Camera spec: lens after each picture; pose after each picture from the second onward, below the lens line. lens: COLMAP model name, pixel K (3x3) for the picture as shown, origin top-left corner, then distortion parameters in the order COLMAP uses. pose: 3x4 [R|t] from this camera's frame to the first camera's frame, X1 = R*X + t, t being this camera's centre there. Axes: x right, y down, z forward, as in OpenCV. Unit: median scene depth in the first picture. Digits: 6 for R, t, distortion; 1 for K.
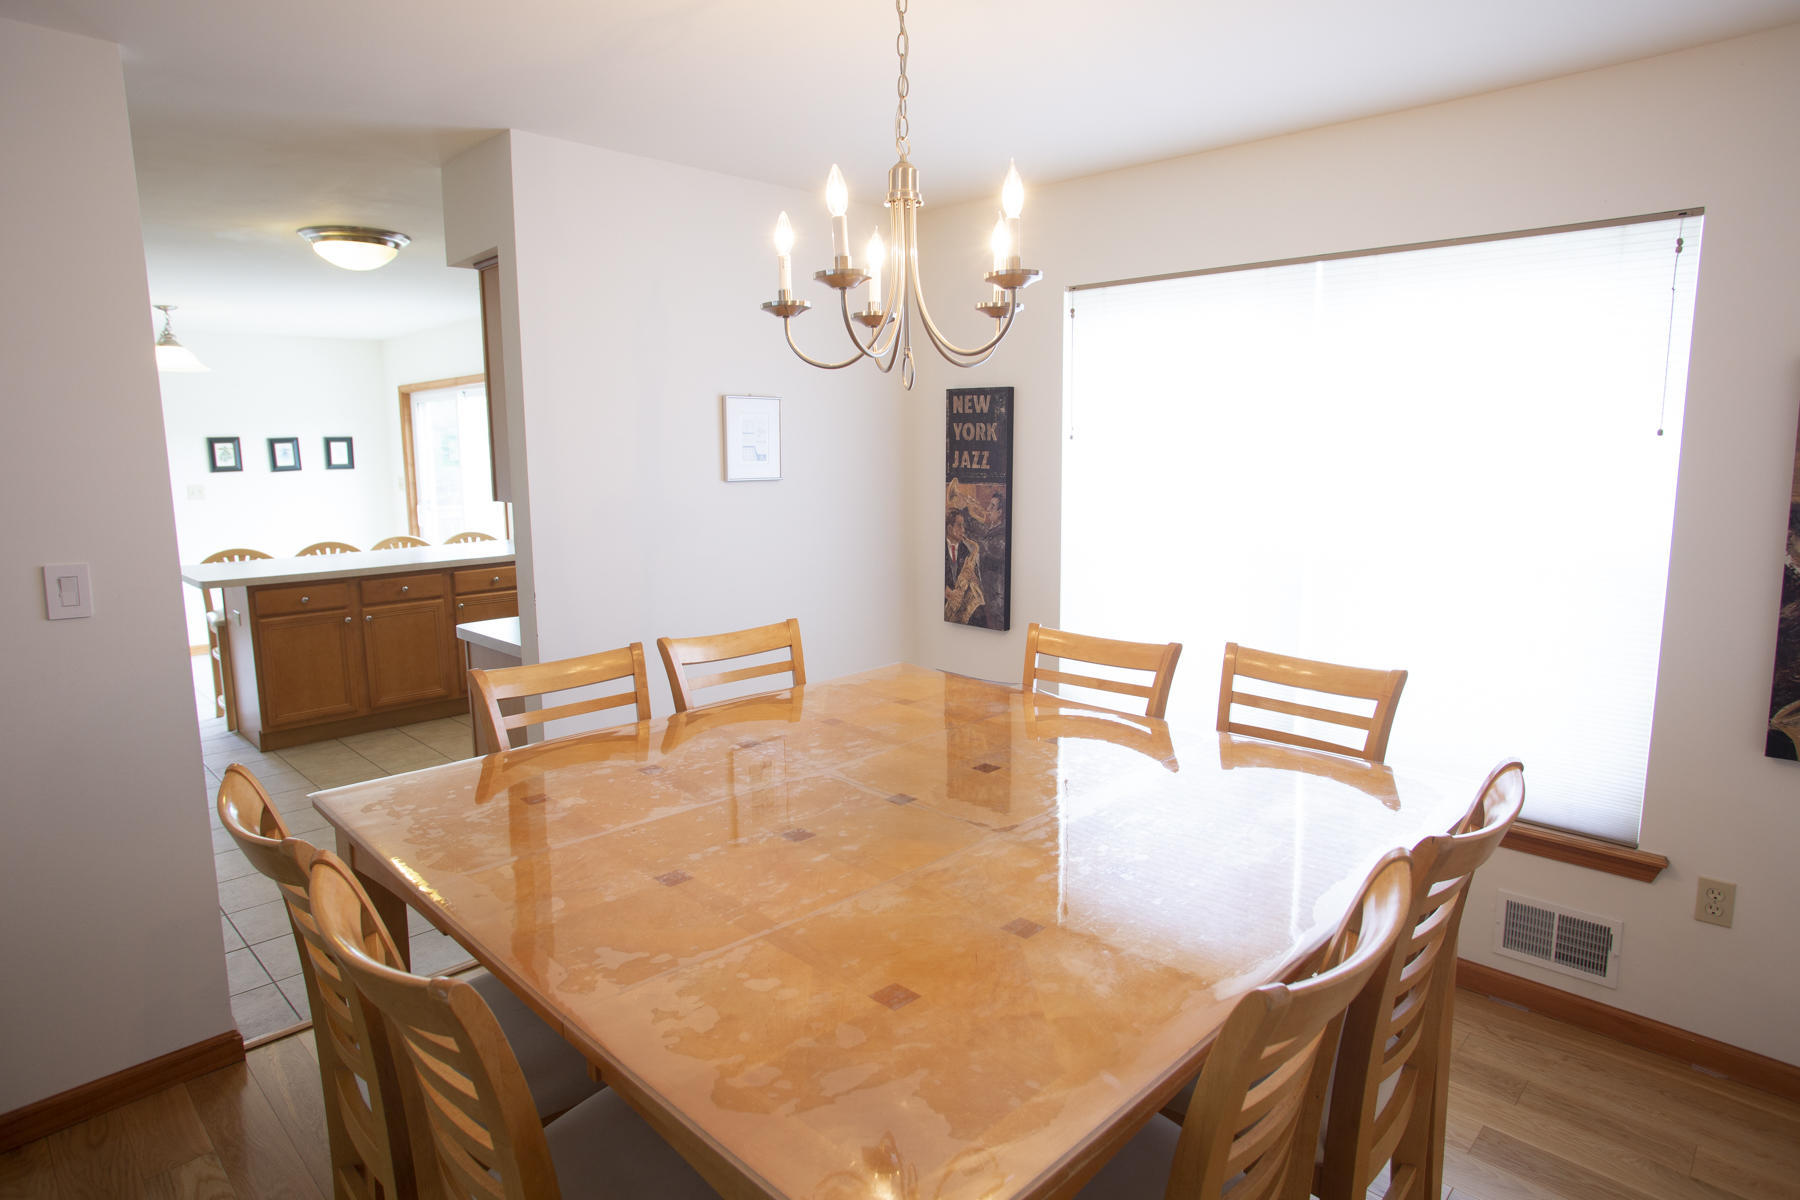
lens RADIAL K [[1005.3, 0, 905.0], [0, 1005.3, 584.3], [0, 0, 1]] dist [-0.086519, 0.059537]
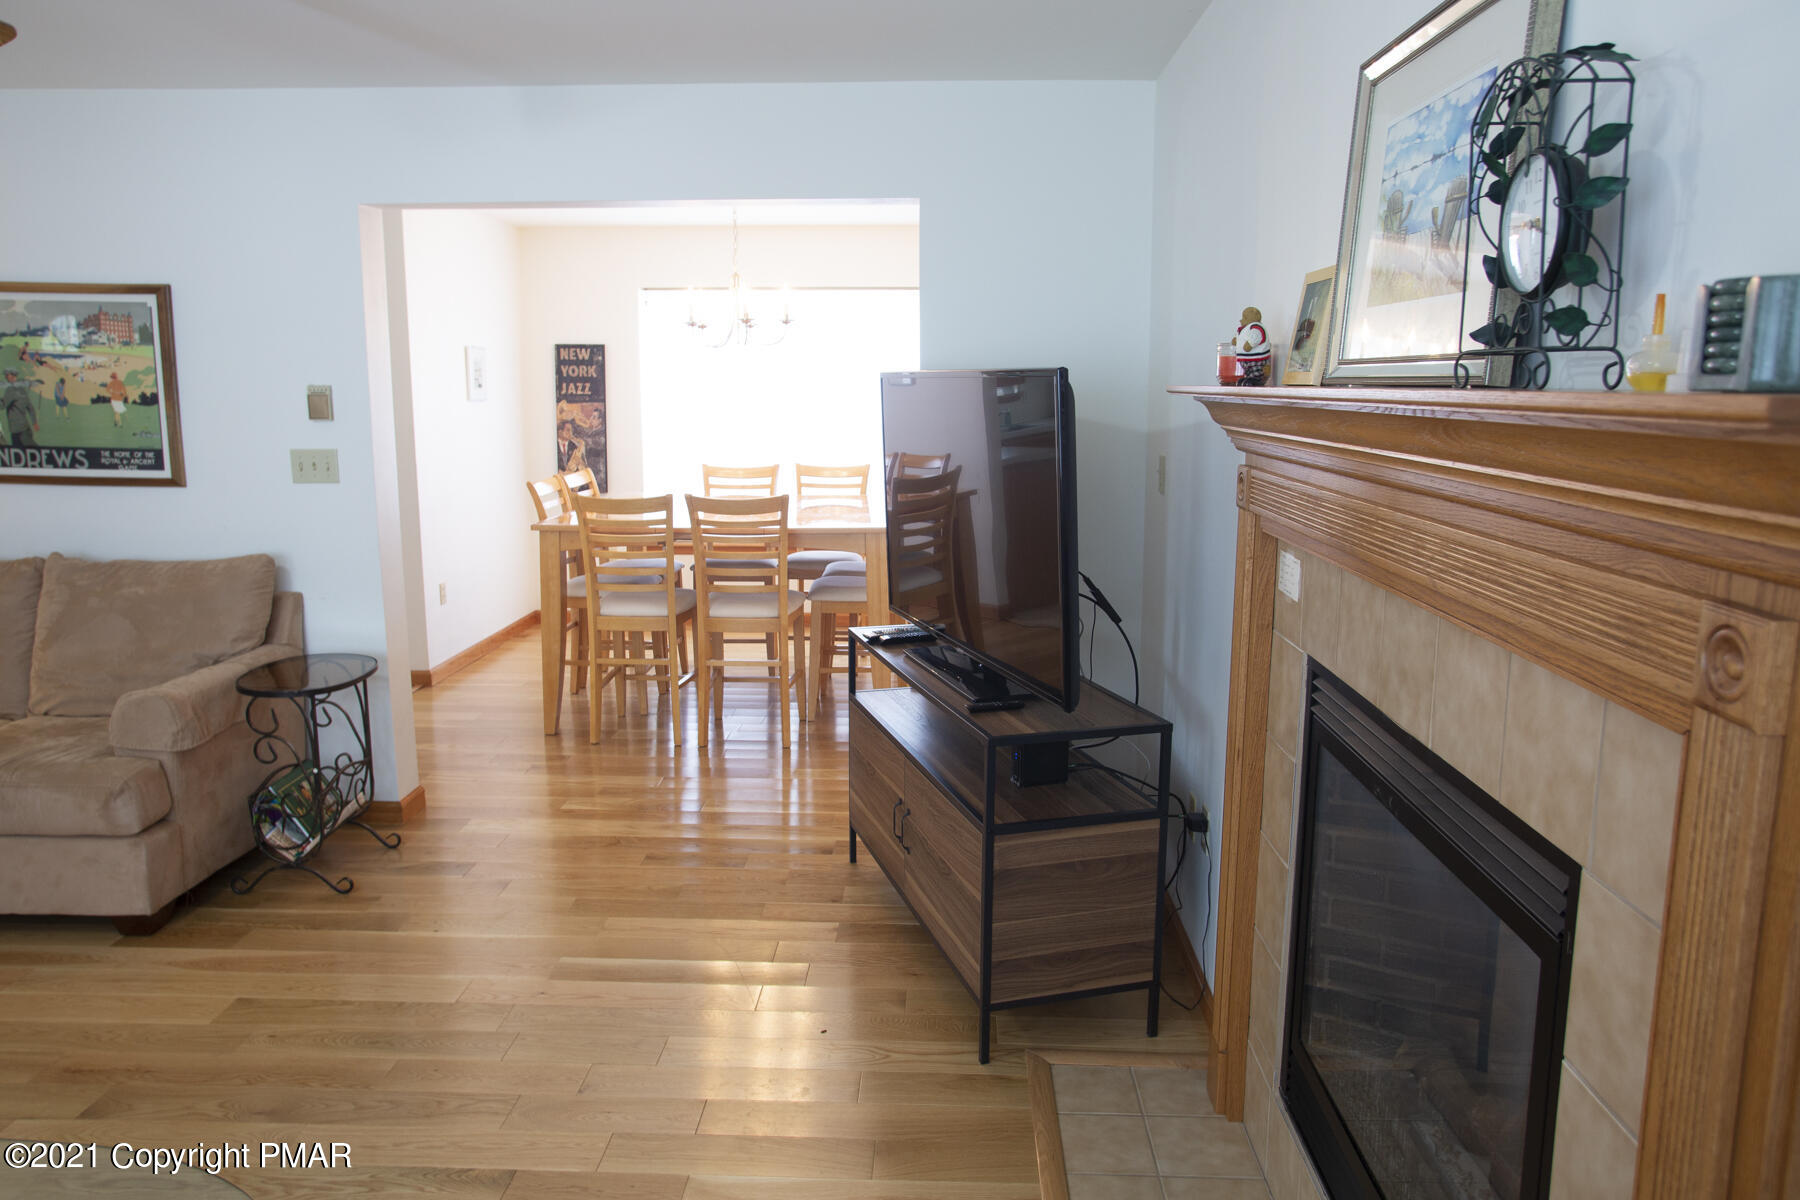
lens RADIAL K [[1241.5, 0, 894.8], [0, 1241.5, 571.9], [0, 0, 1]] dist [-0.002911, 0.004626]
pose [[0.749612, -0.092101, 0.655438, -0.868835], [0.086290, 0.995418, 0.041186, 0.128470], [-0.656229, 0.025684, 0.754125, -0.815518]]
